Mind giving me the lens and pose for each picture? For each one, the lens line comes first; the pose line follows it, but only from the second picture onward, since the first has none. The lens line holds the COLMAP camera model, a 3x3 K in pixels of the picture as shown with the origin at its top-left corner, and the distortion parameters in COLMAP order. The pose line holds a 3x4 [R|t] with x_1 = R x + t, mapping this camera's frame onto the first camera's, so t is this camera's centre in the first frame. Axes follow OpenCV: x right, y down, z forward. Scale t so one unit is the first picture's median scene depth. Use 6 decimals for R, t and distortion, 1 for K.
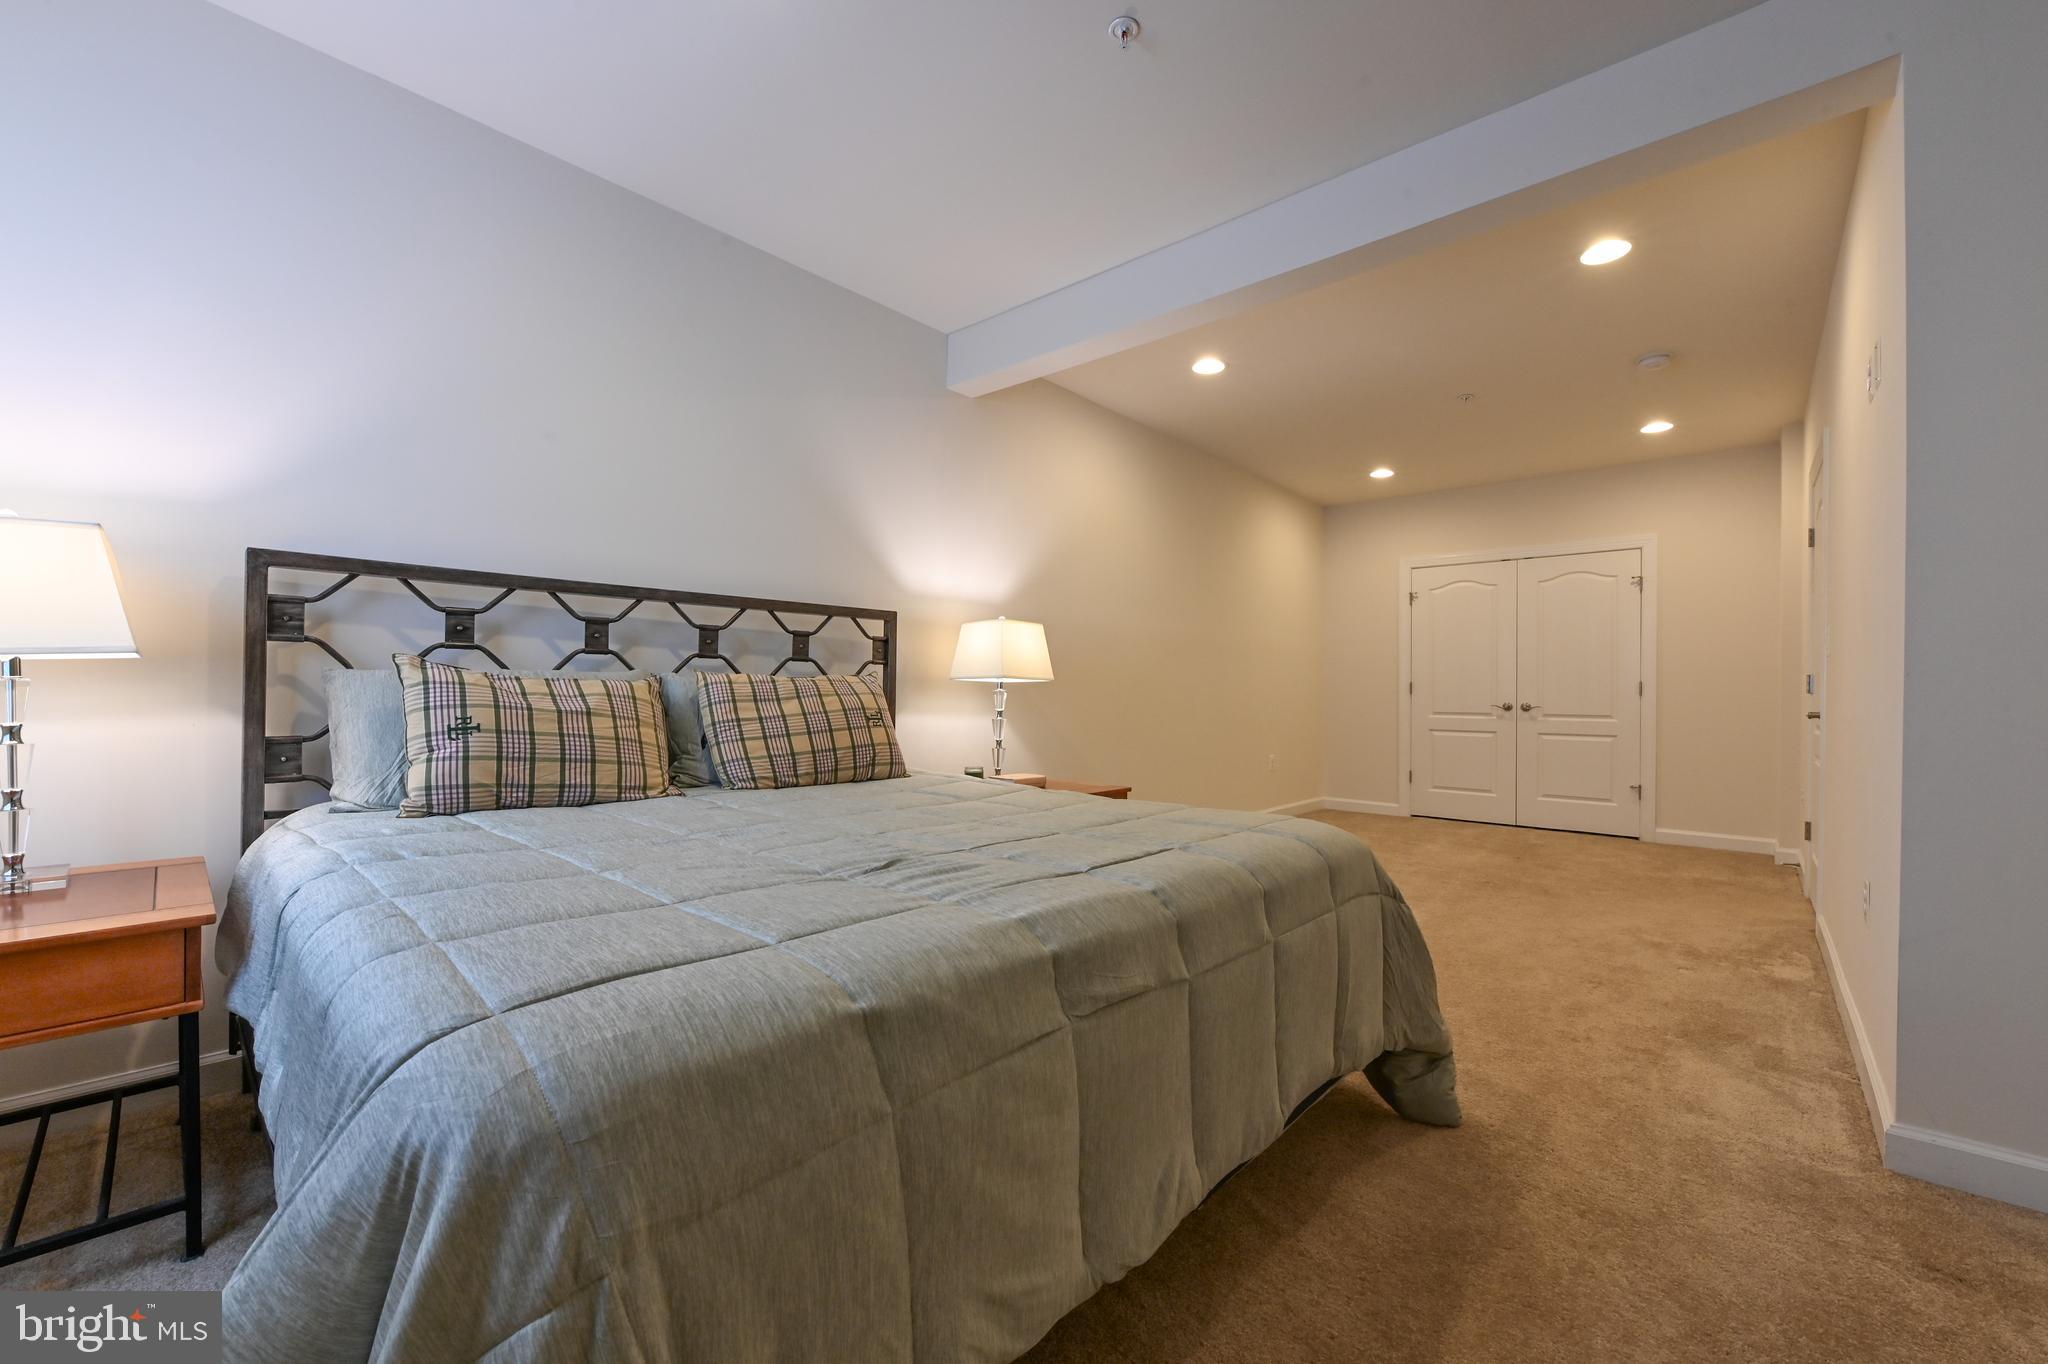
lens RADIAL K [[826.7, 0, 1024.3], [0, 826.7, 690.1], [0, 0, 1]] dist [-0.002678, -0.000123]
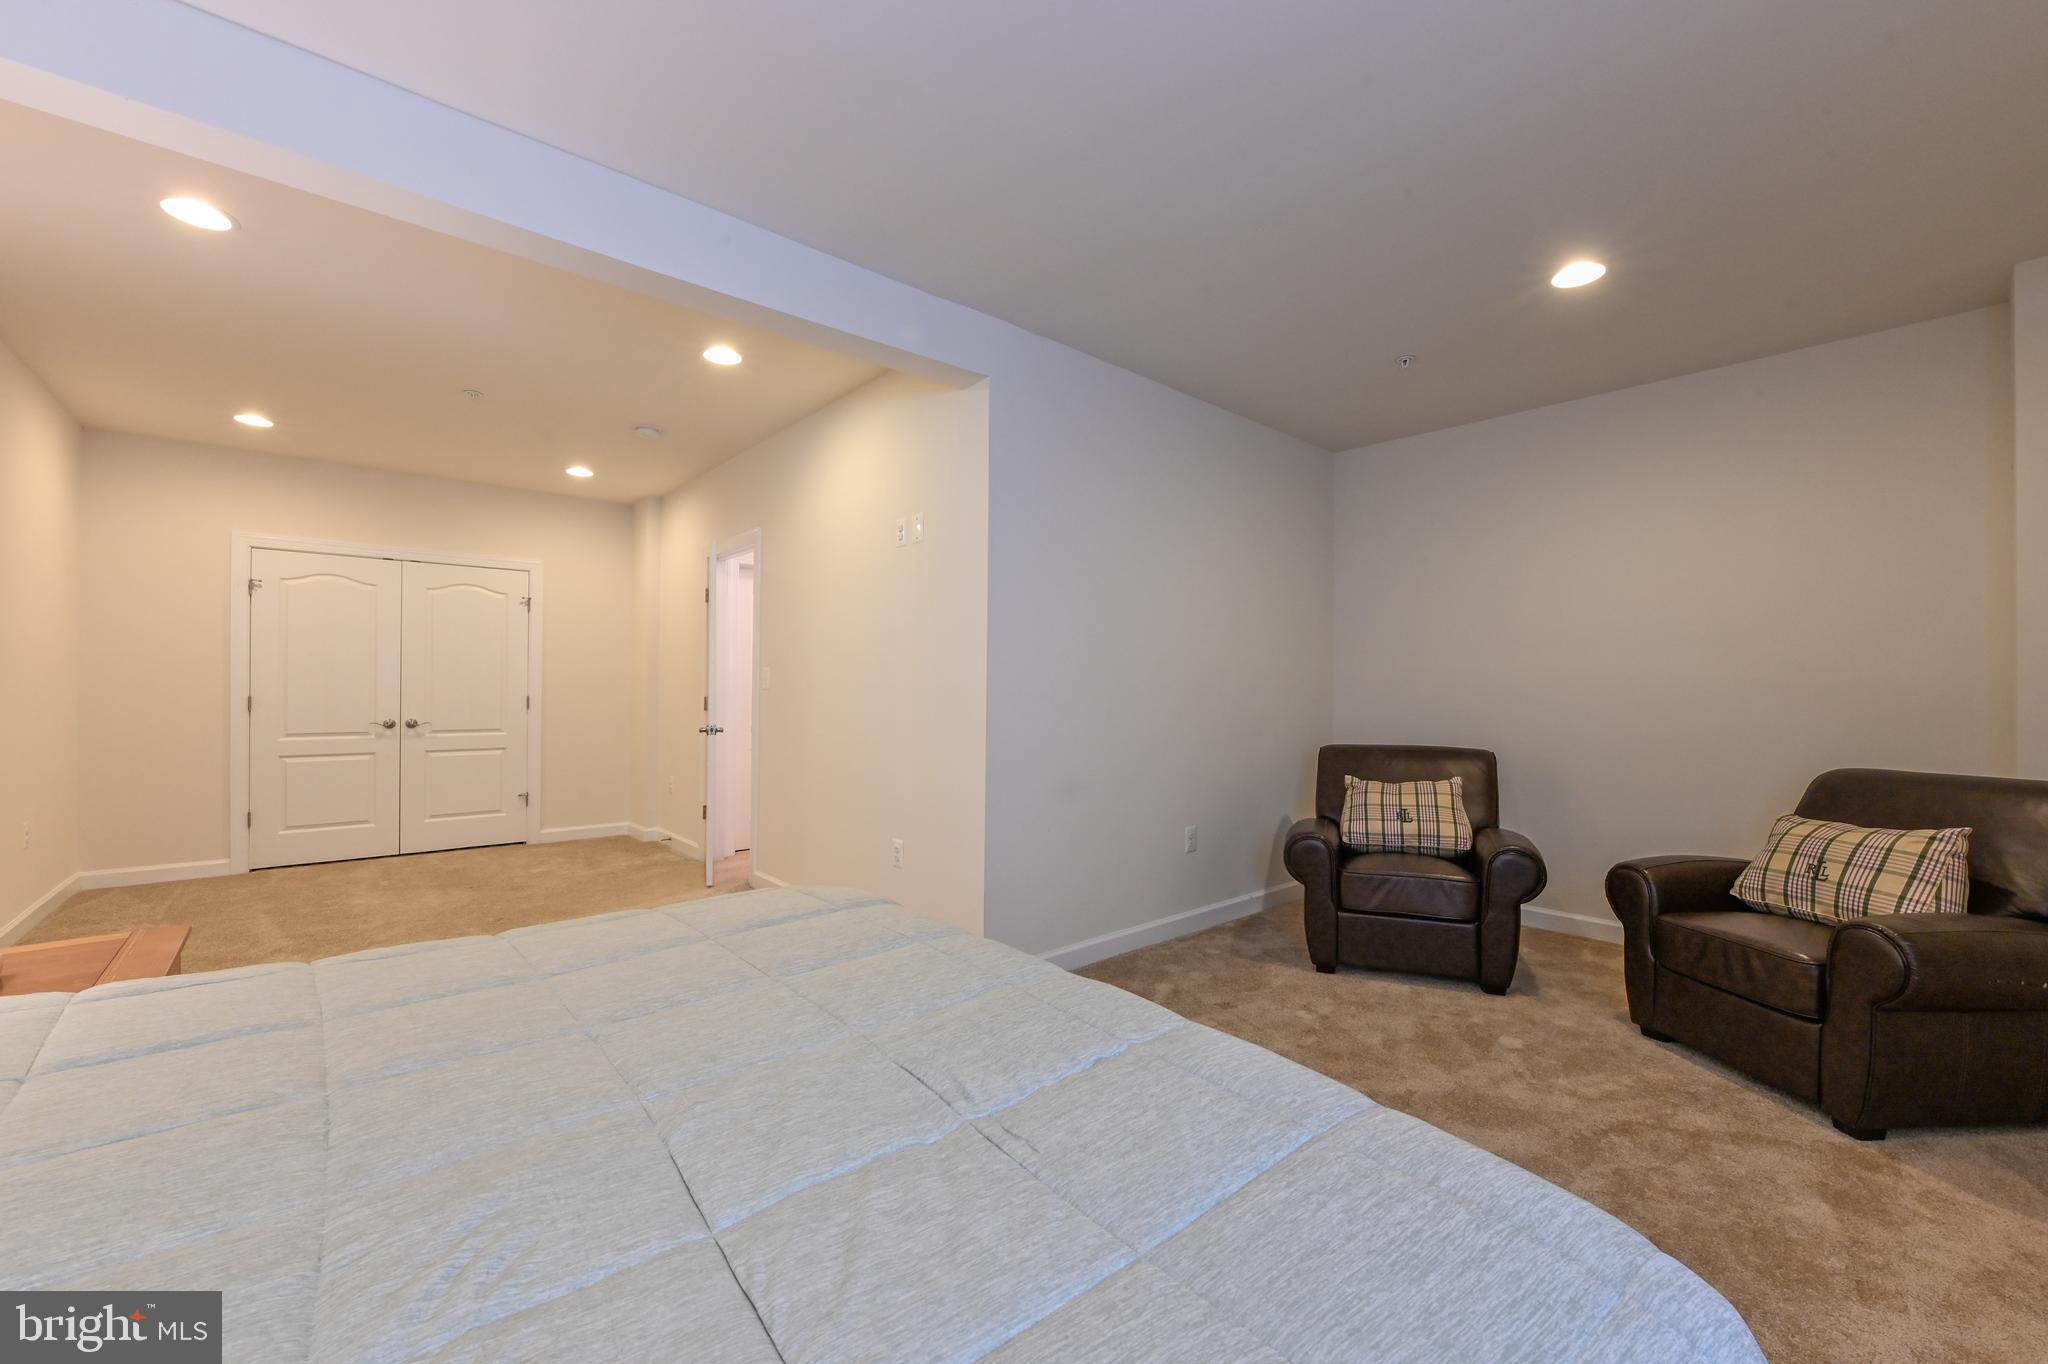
lens RADIAL K [[826.7, 0, 1025.5], [0, 826.7, 682.1], [0, 0, 1]] dist [-0.002678, -0.000123]
pose [[0.113372, -0.005275, 0.993539, -0.224986], [-0.010337, 0.999926, 0.006488, -0.038405], [-0.993499, -0.011005, 0.113309, 0.219783]]
